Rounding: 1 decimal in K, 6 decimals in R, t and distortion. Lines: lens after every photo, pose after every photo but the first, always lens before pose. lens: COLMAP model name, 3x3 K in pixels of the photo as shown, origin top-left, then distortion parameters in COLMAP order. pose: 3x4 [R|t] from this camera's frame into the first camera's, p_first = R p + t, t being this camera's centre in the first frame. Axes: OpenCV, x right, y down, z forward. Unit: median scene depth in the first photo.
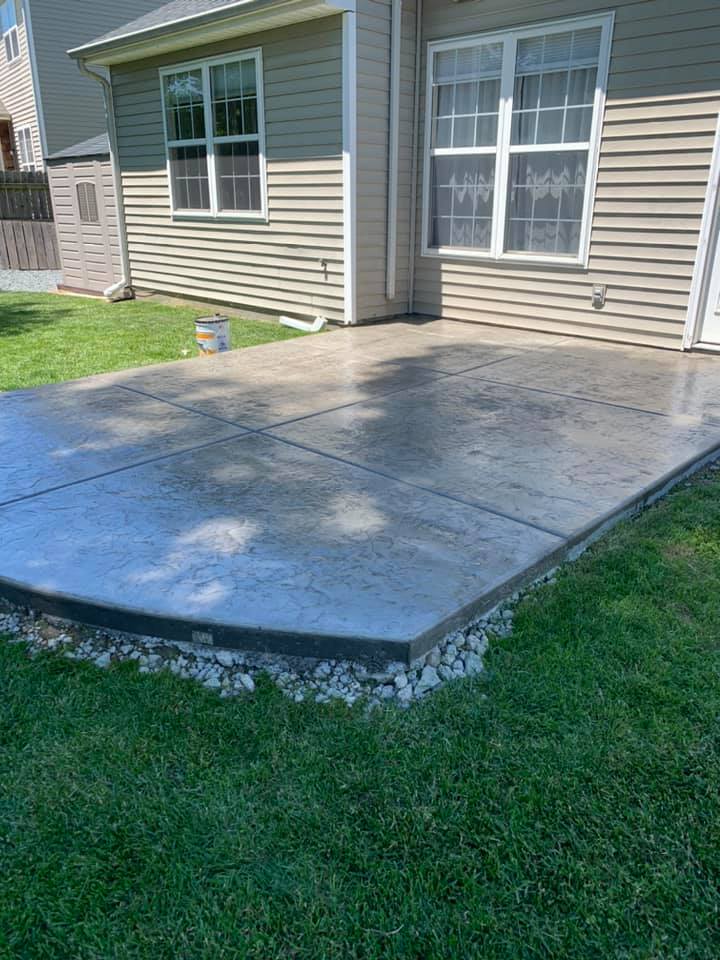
lens RADIAL K [[722.9, 0, 359.7], [0, 722.9, 481.9], [0, 0, 1]] dist [0.010283, -0.008046]
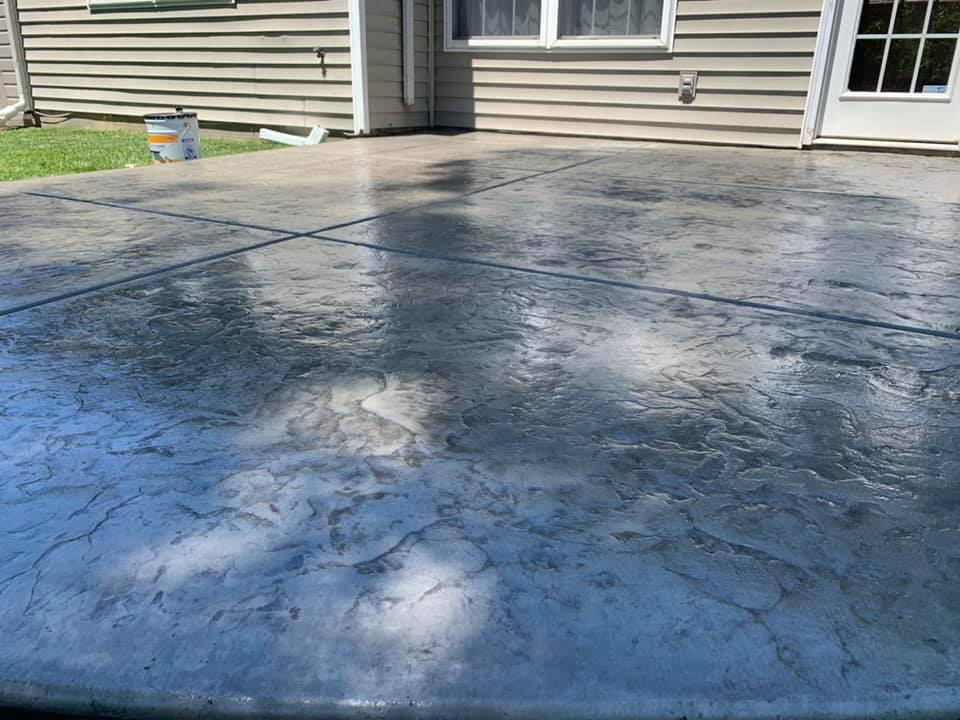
lens RADIAL K [[722.9, 0, 479.0], [0, 722.9, 355.5], [0, 0, 1]] dist [0.010283, -0.008046]
pose [[0.970577, -0.067047, 0.231270, -0.089321], [0.067957, 0.997680, 0.004038, 0.018854], [-0.231004, 0.011797, 0.972881, 0.250477]]
